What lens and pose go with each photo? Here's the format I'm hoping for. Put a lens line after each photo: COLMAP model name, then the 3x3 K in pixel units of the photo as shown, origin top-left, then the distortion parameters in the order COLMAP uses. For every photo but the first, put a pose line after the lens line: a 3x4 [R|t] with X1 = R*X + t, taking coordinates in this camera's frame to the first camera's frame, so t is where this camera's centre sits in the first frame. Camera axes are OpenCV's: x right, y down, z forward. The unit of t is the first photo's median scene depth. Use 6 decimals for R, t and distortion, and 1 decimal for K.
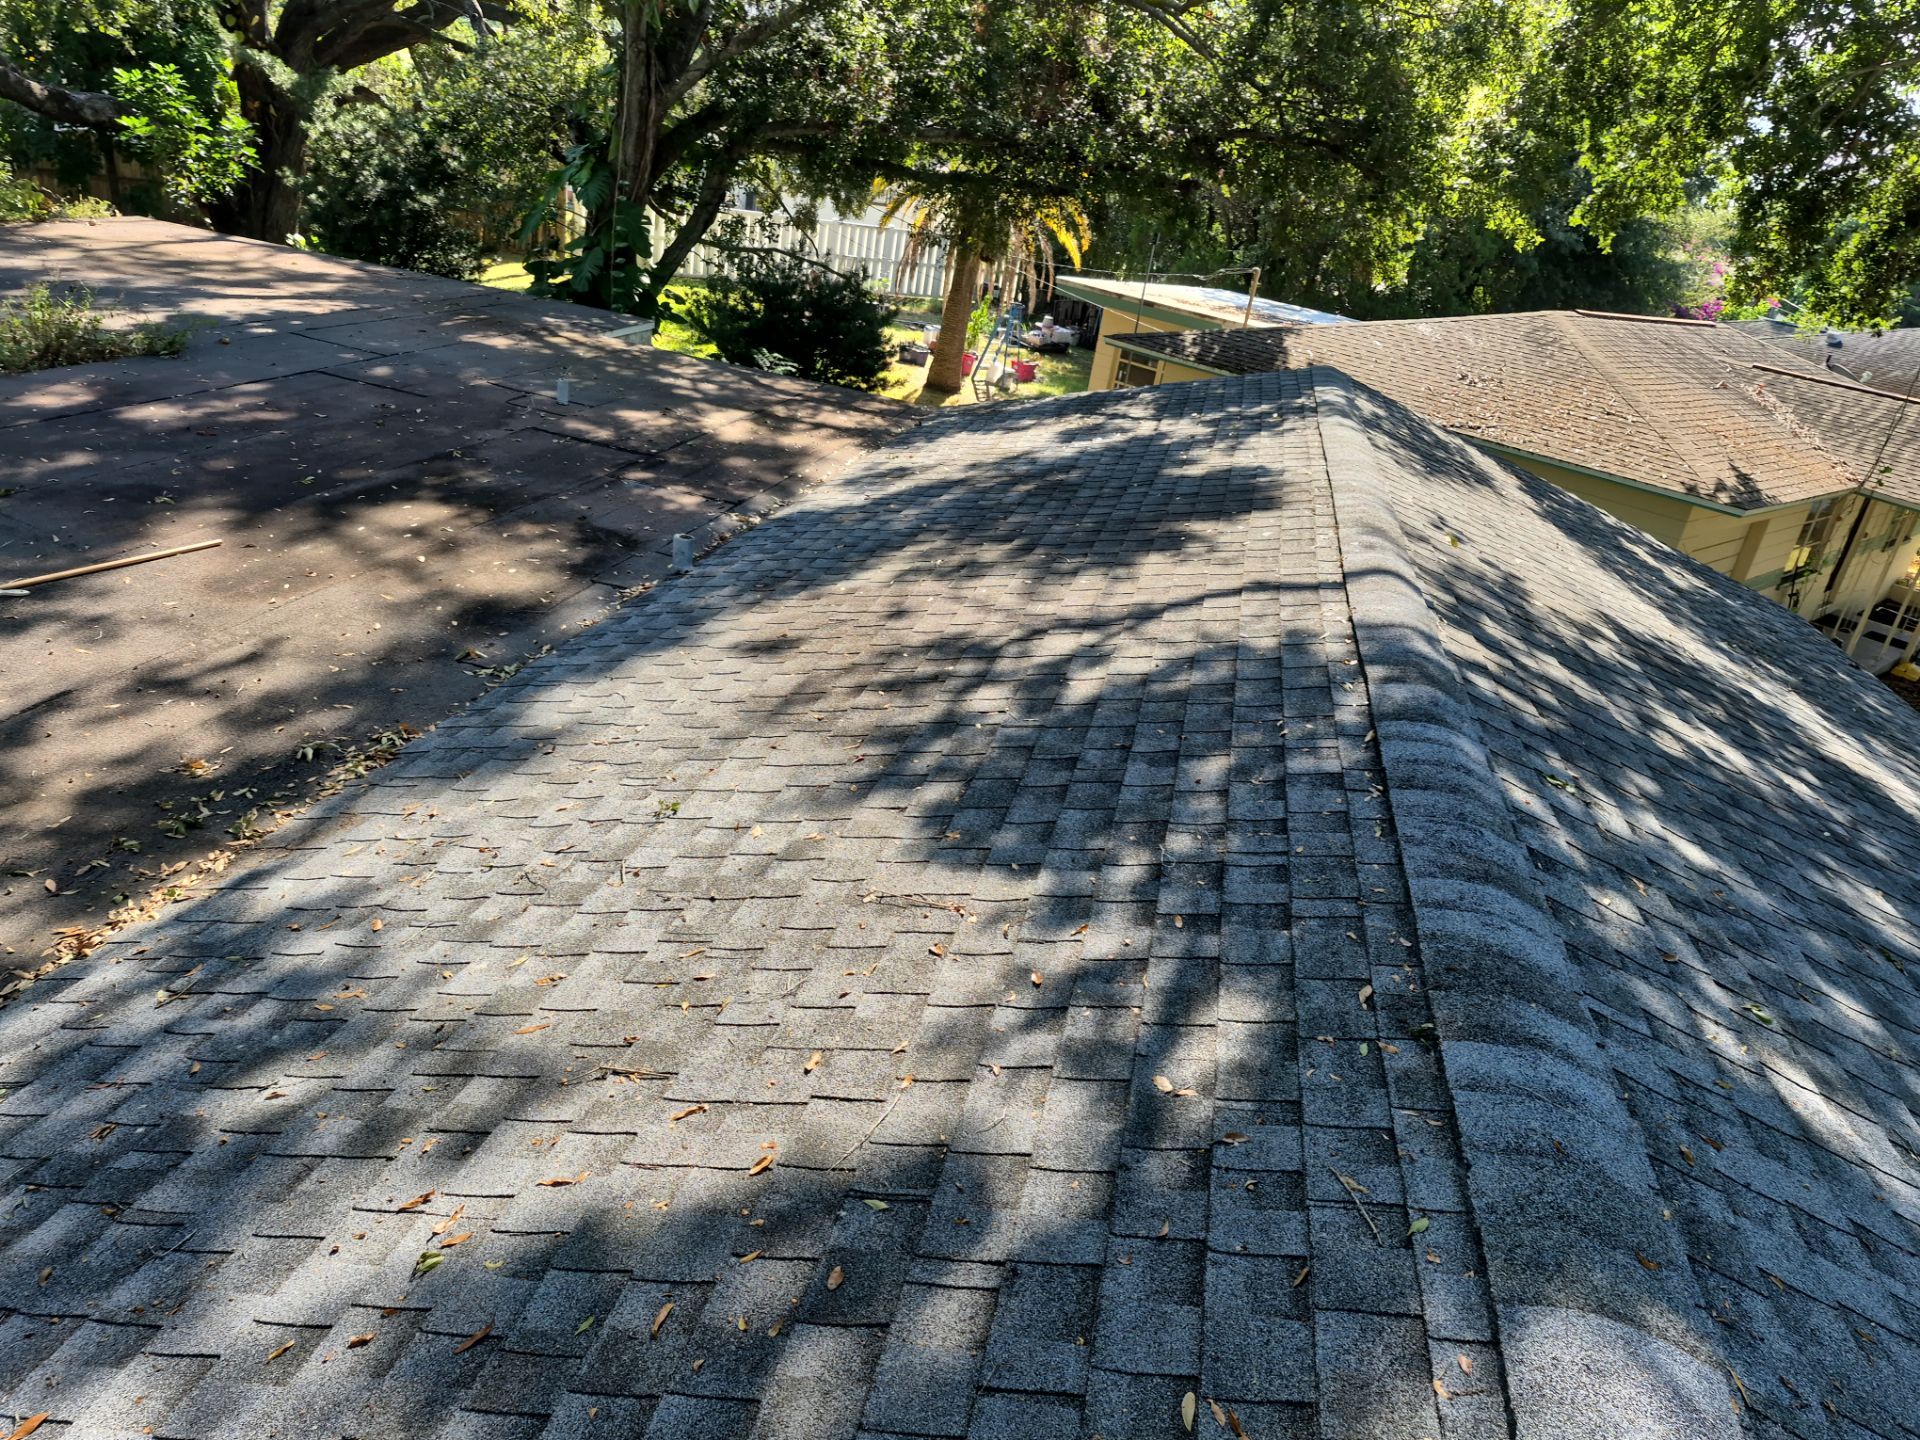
lens RADIAL K [[1356.5, 0, 983.9], [0, 1356.5, 758.3], [0, 0, 1]] dist [0.100937, -0.120409]
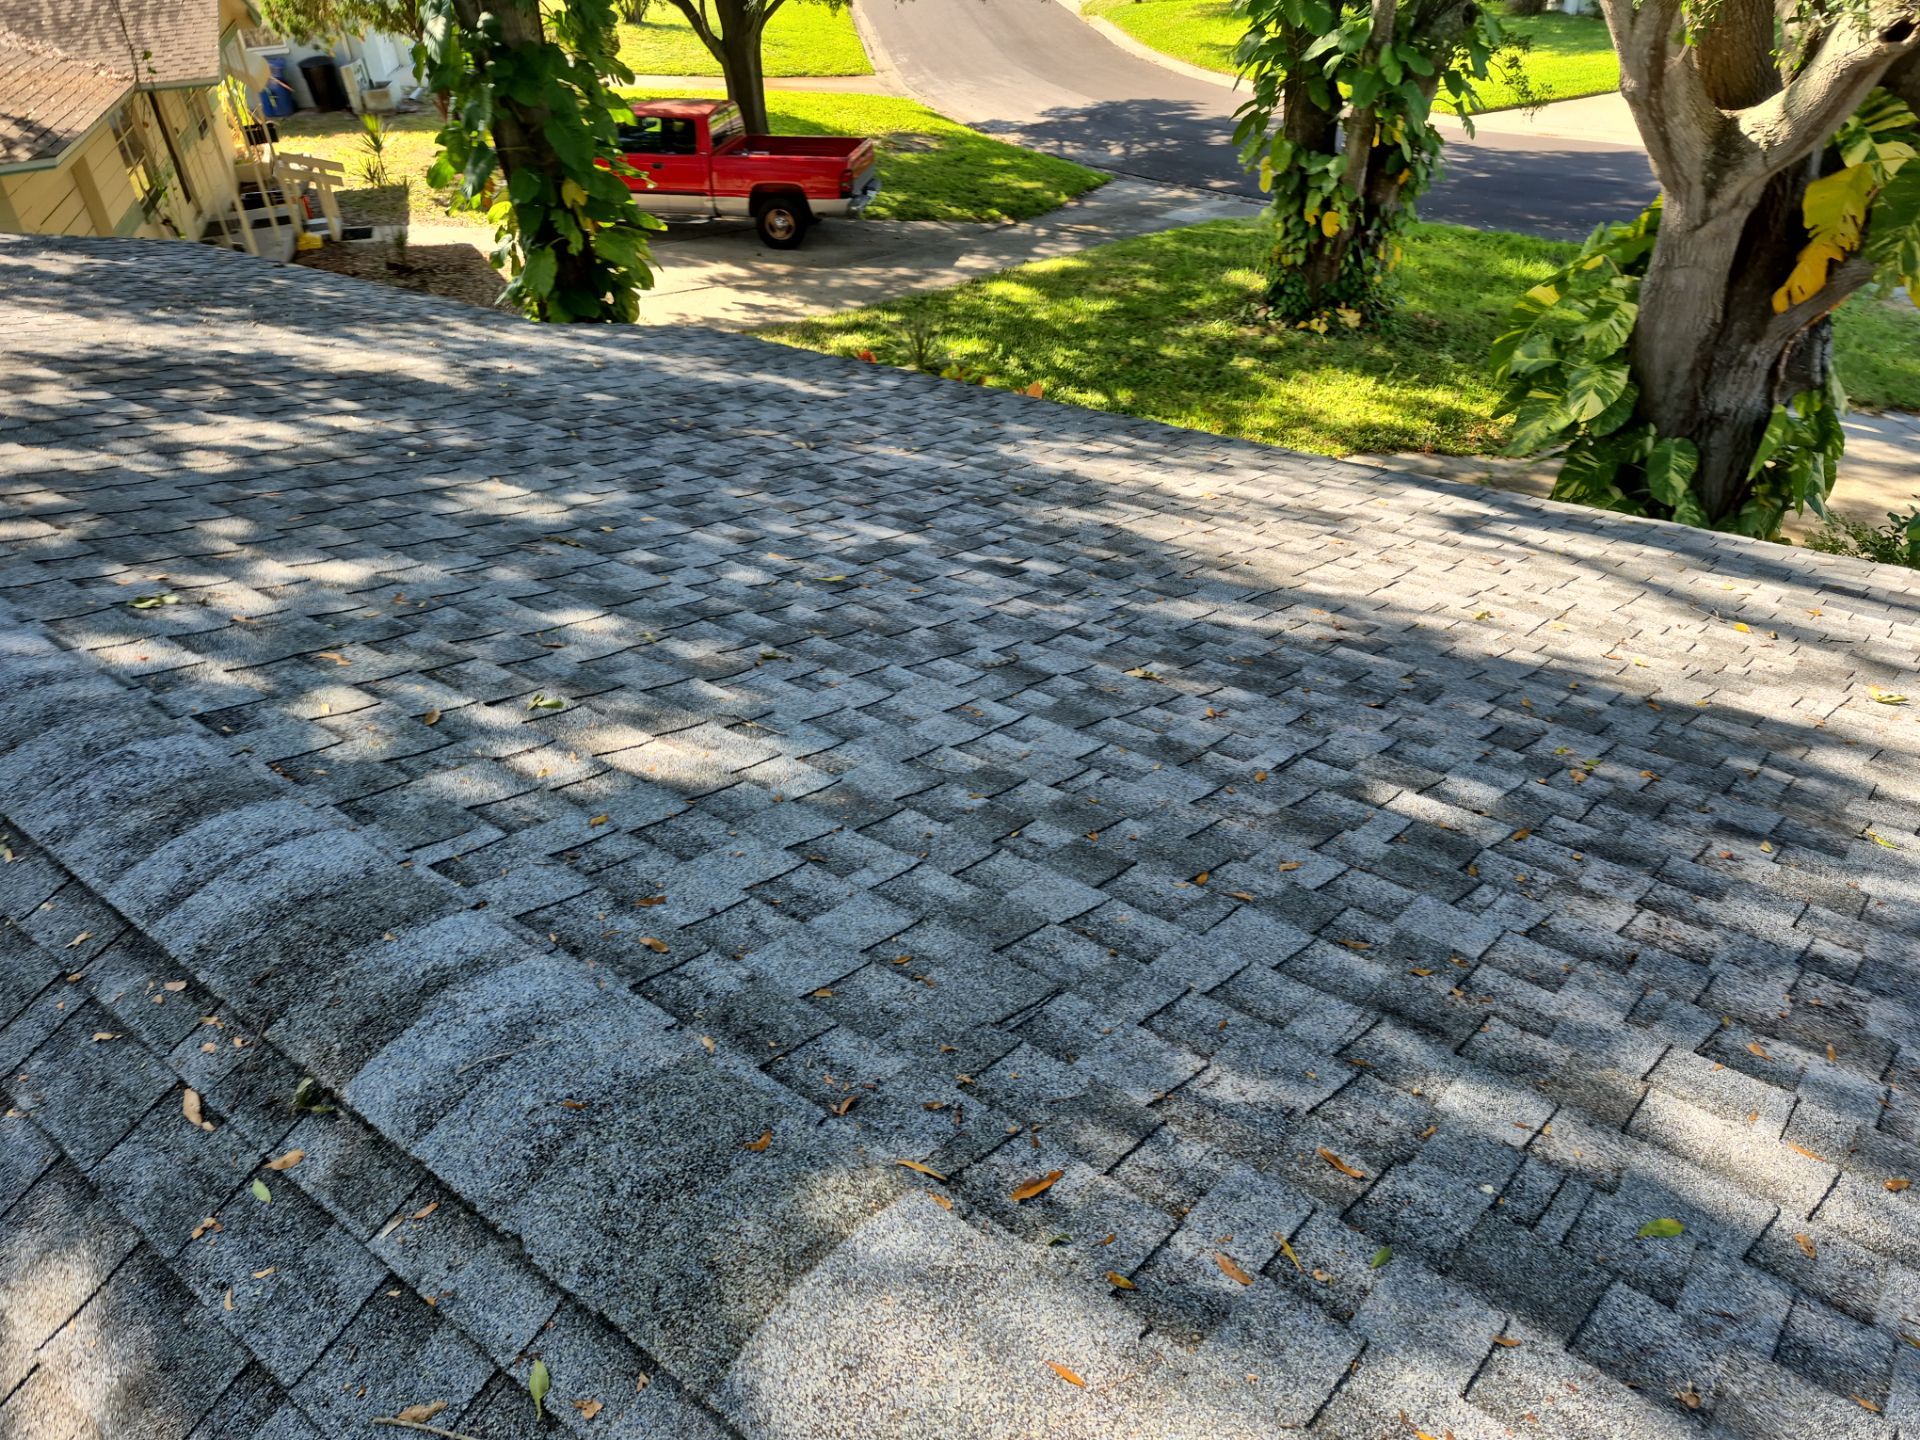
lens RADIAL K [[1356.5, 0, 983.9], [0, 1356.5, 758.3], [0, 0, 1]] dist [0.100937, -0.120409]
pose [[0.428709, -0.667217, 0.609123, 0.093632], [0.497668, 0.737115, 0.457152, -0.039998], [-0.754013, 0.107156, 0.648060, 0.170773]]
